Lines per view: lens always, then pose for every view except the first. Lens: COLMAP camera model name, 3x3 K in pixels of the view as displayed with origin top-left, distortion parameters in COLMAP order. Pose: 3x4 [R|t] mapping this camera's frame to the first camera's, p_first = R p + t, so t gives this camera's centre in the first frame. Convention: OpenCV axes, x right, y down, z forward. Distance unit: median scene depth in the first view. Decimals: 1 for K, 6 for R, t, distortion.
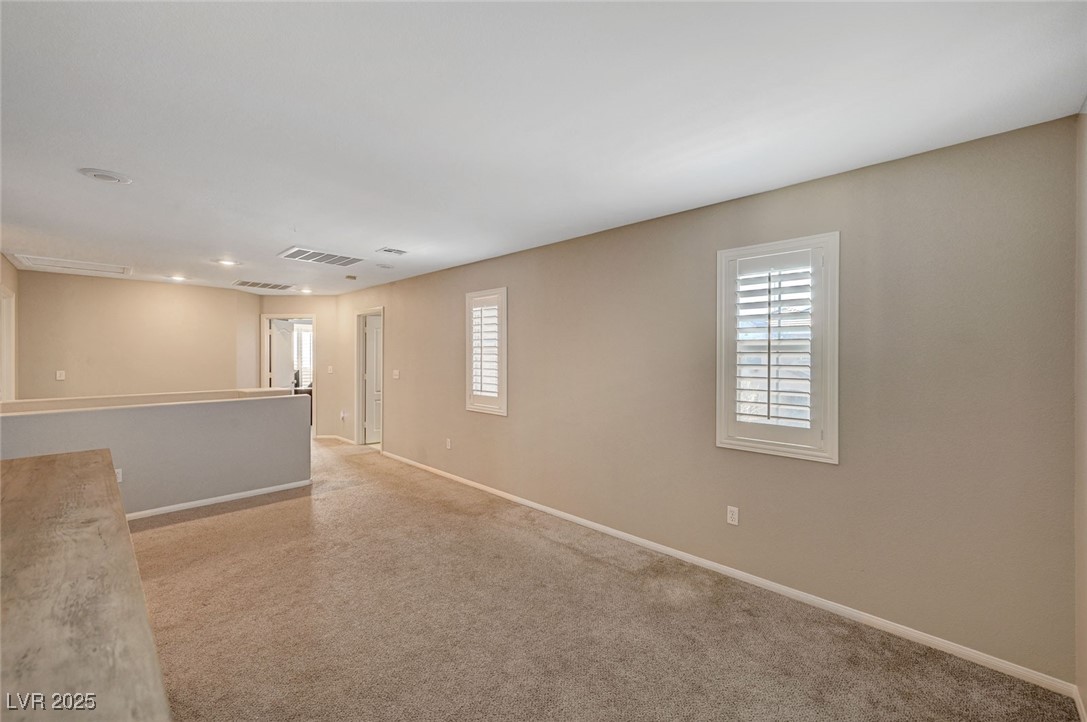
lens RADIAL K [[434.7, 0, 540.9], [0, 434.7, 357.5], [0, 0, 1]] dist [-0.000124, 0.000940]
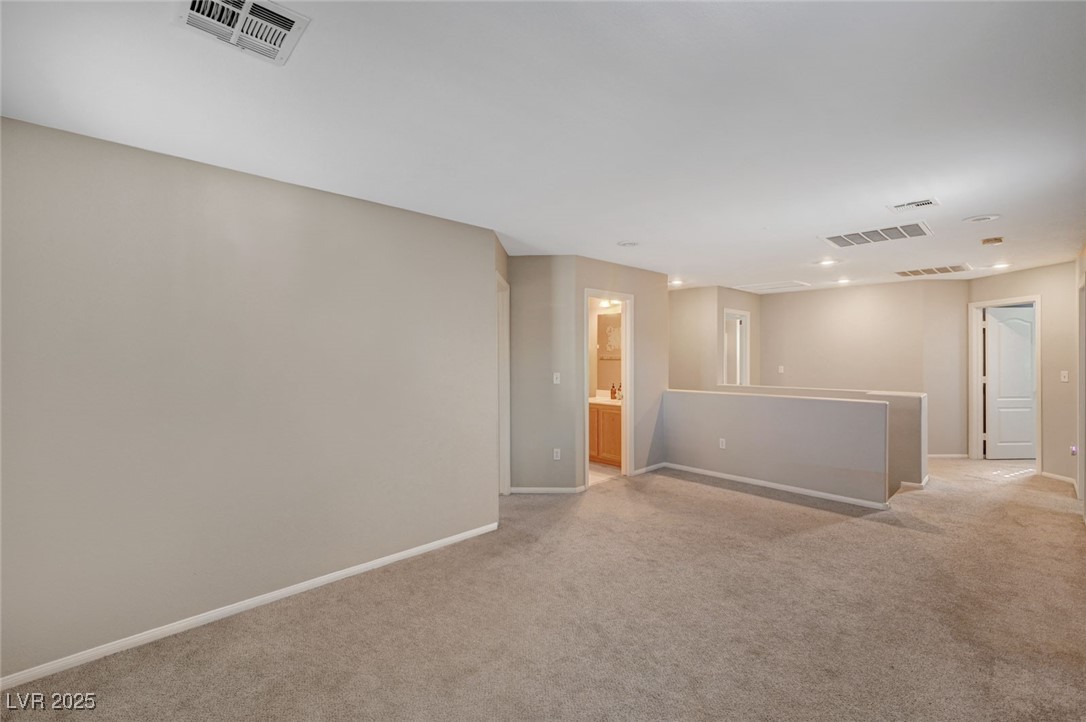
lens RADIAL K [[454.1, 0, 539.7], [0, 454.1, 357.1], [0, 0, 1]] dist [-0.004024, 0.000928]
pose [[-0.024716, 0.007255, -0.999668, 0.393702], [-0.005935, 0.999955, 0.007404, -0.002743], [0.999677, 0.006116, -0.024672, 0.410491]]
